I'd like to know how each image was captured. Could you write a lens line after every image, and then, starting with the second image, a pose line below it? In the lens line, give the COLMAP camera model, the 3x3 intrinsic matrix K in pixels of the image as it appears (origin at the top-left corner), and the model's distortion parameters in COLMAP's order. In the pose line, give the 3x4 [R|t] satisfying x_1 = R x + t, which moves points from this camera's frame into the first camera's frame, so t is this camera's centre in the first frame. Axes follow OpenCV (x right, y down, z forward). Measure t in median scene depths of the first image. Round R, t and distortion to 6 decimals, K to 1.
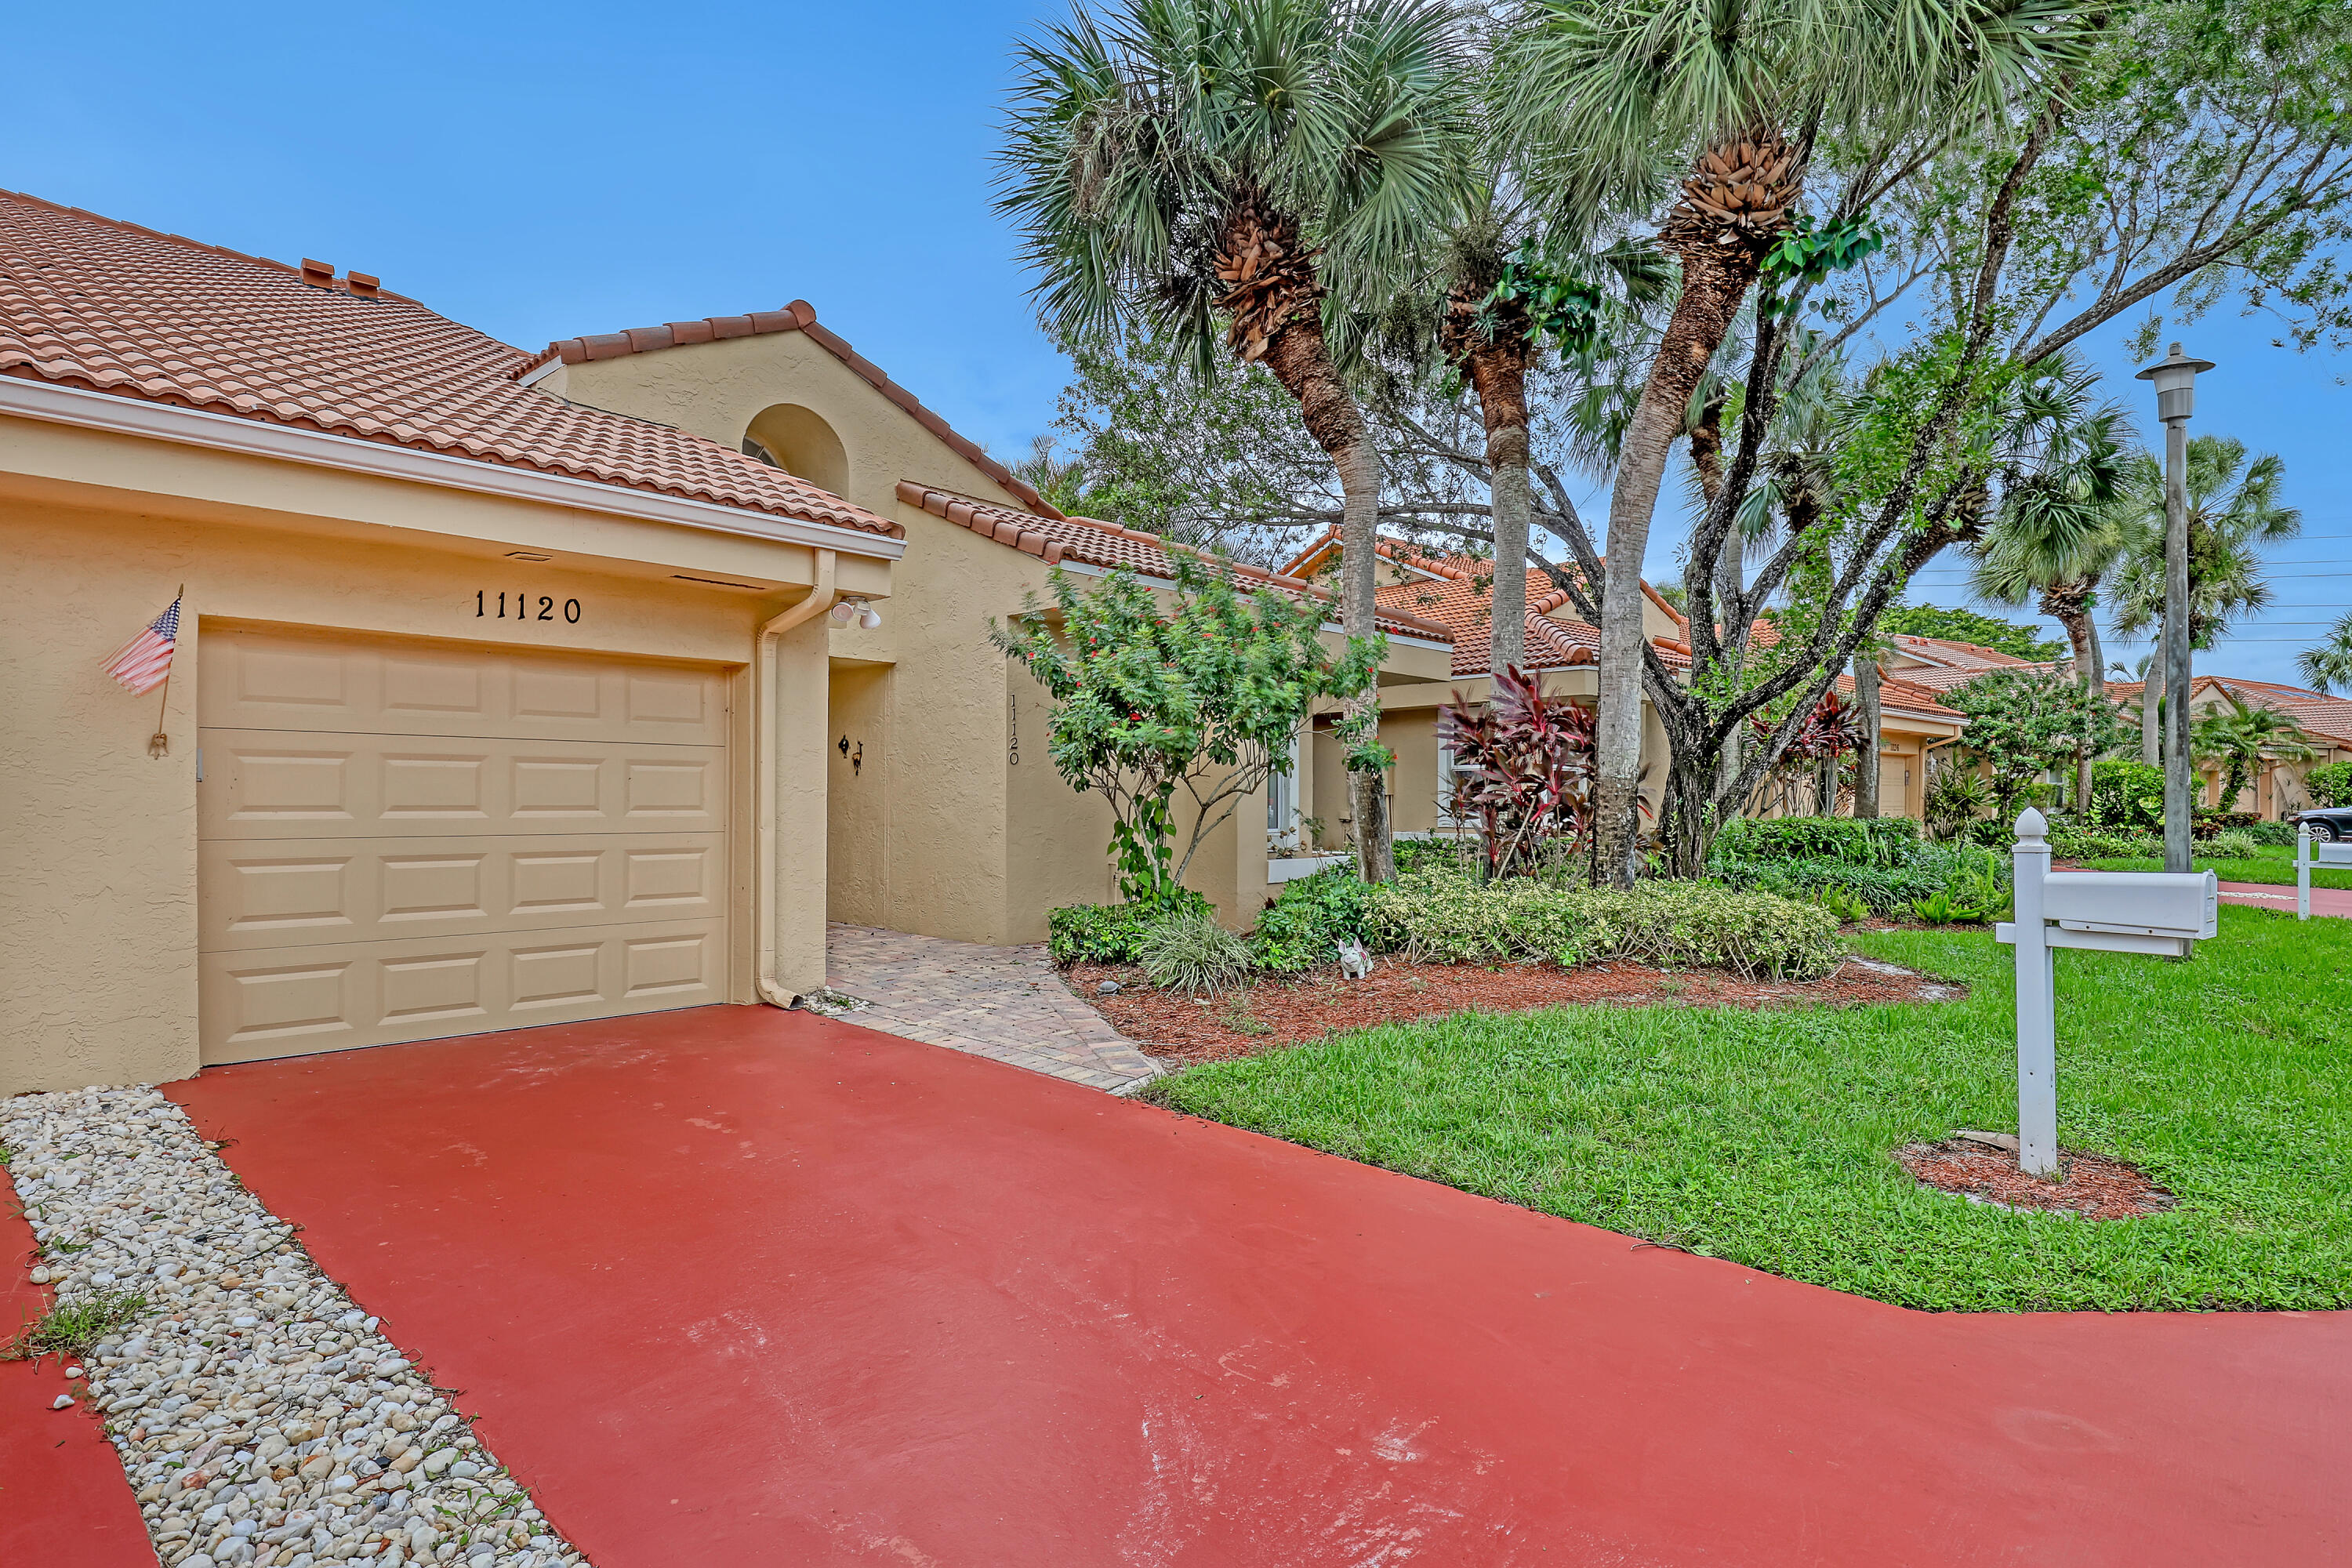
lens RADIAL K [[1247.9, 0, 1172.0], [0, 1247.9, 783.6], [0, 0, 1]] dist [-0.018255, 0.002092]
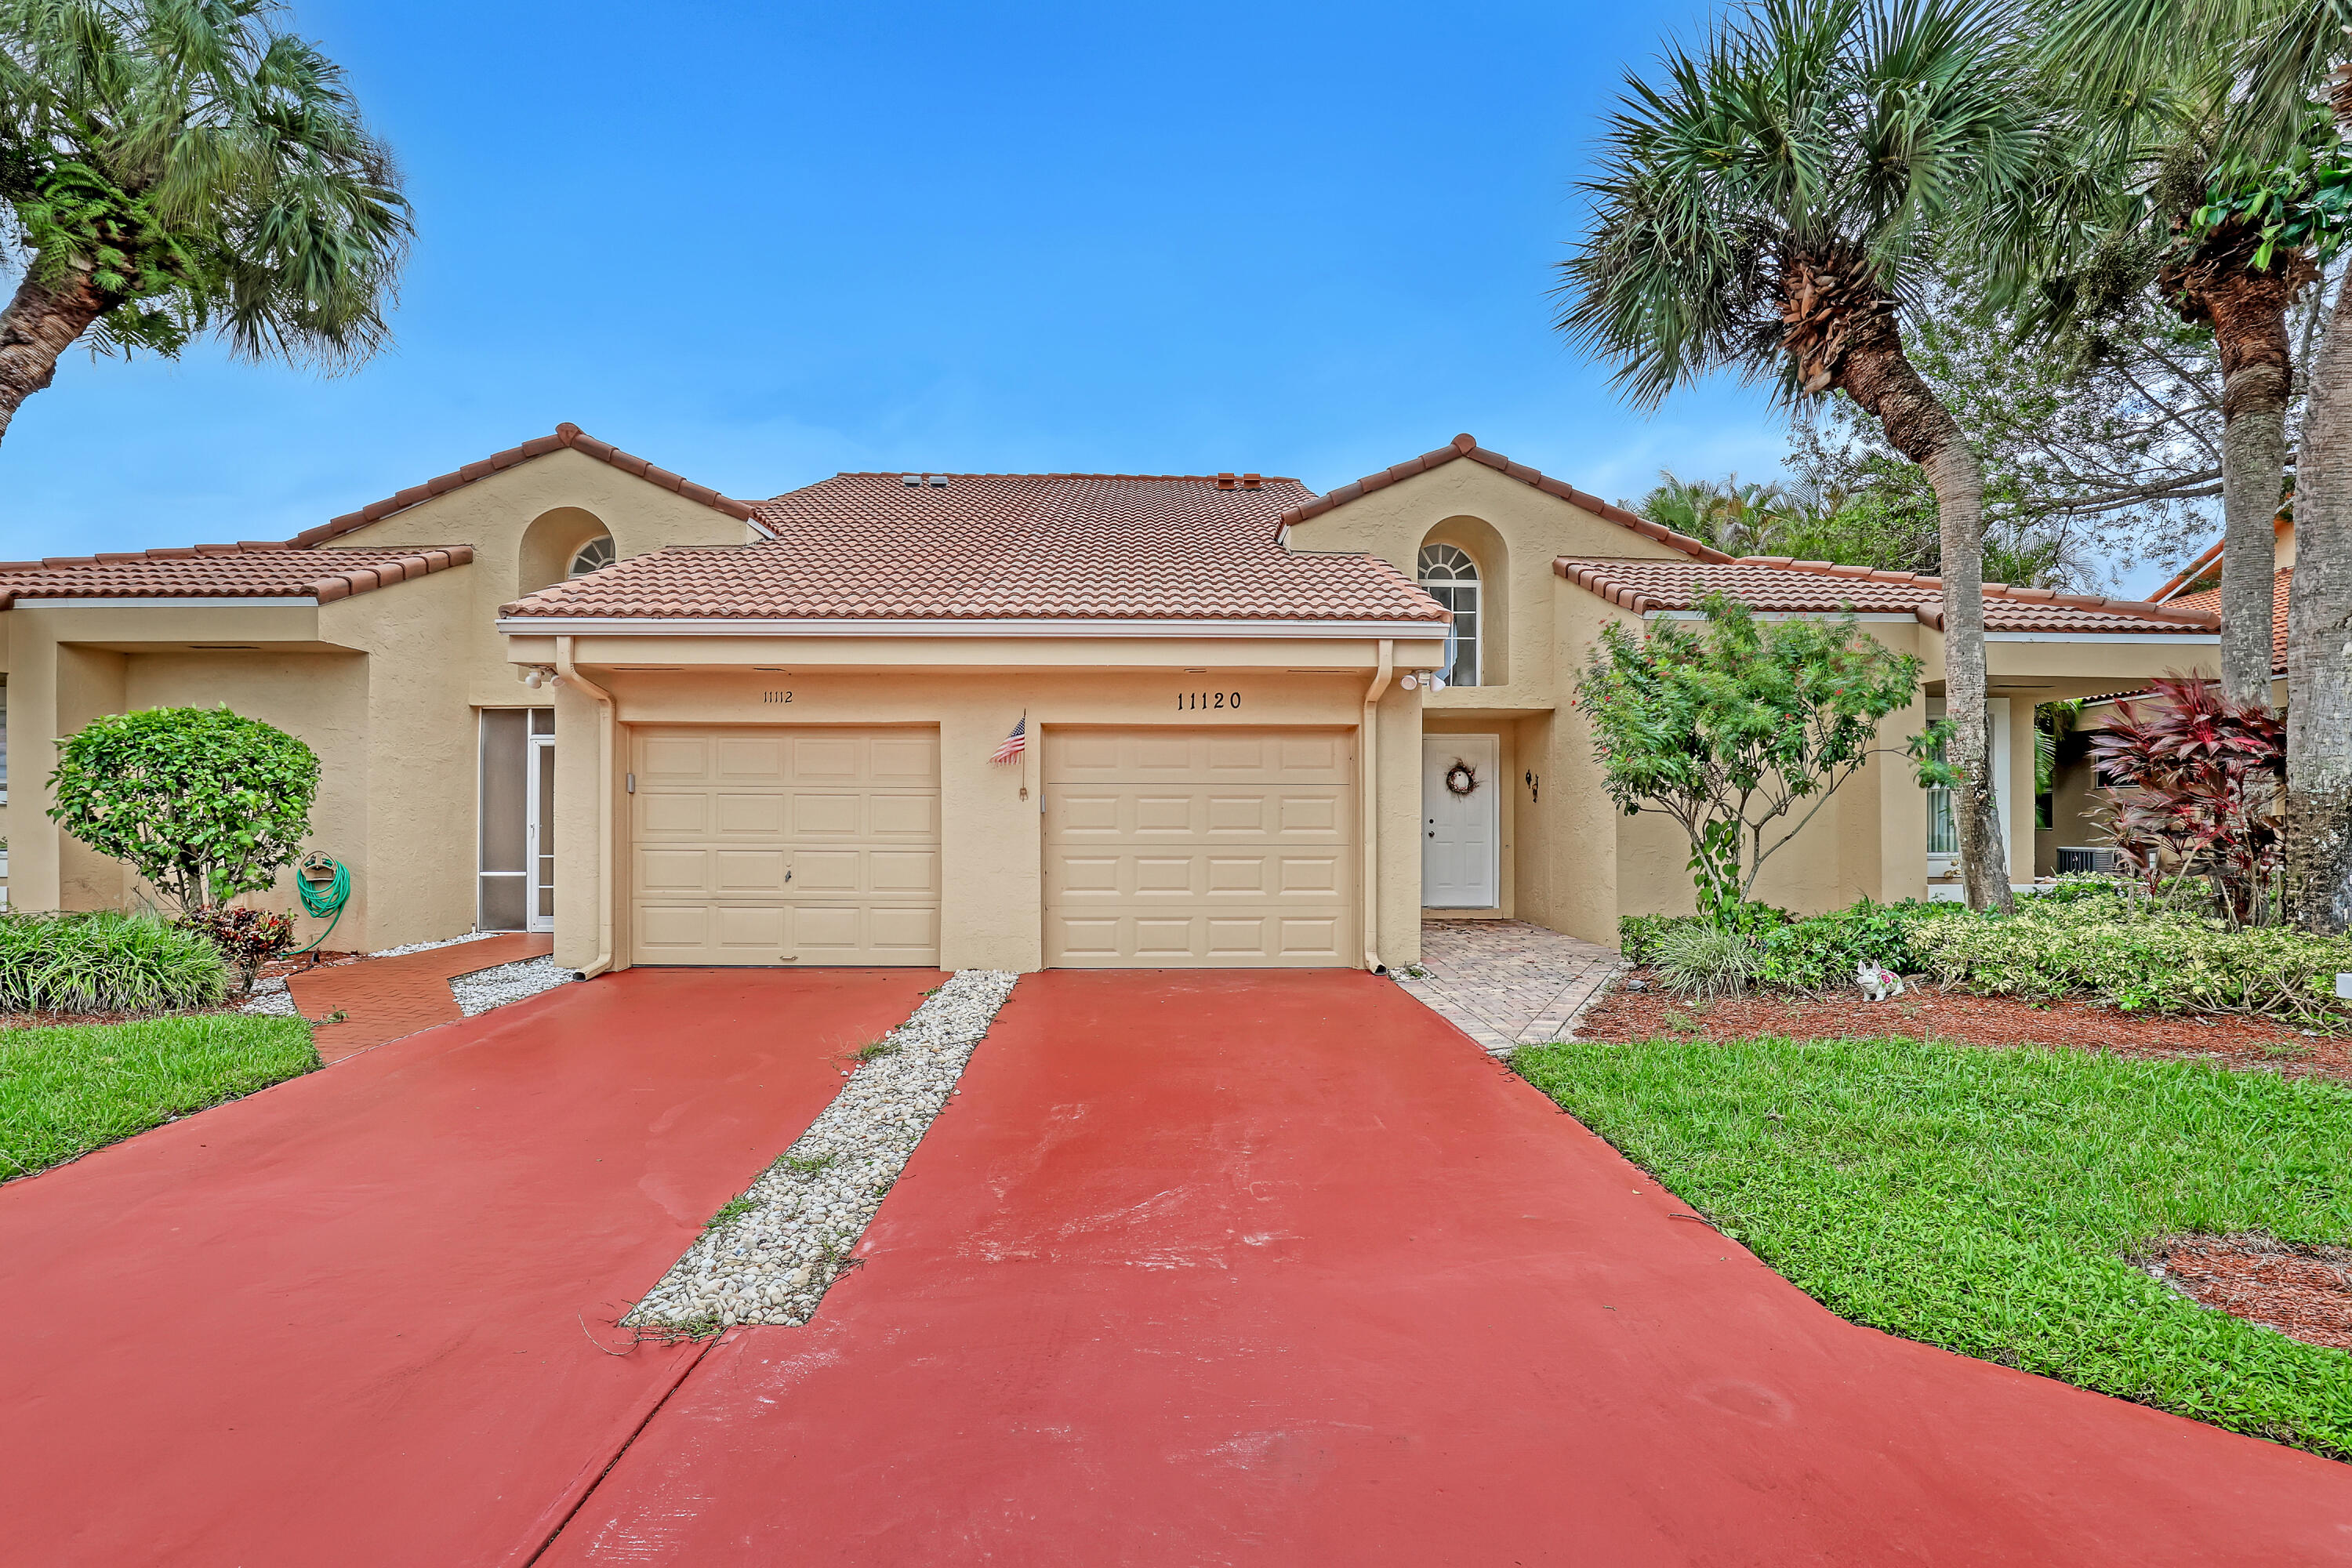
lens RADIAL K [[1113.7, 0, 1172.8], [0, 1113.7, 807.3], [0, 0, 1]] dist [-0.029382, 0.003157]
pose [[0.692047, -0.011729, -0.721757, 0.401358], [0.010317, 0.999927, -0.006357, 0.001615], [0.721778, -0.003047, 0.692118, -0.012071]]
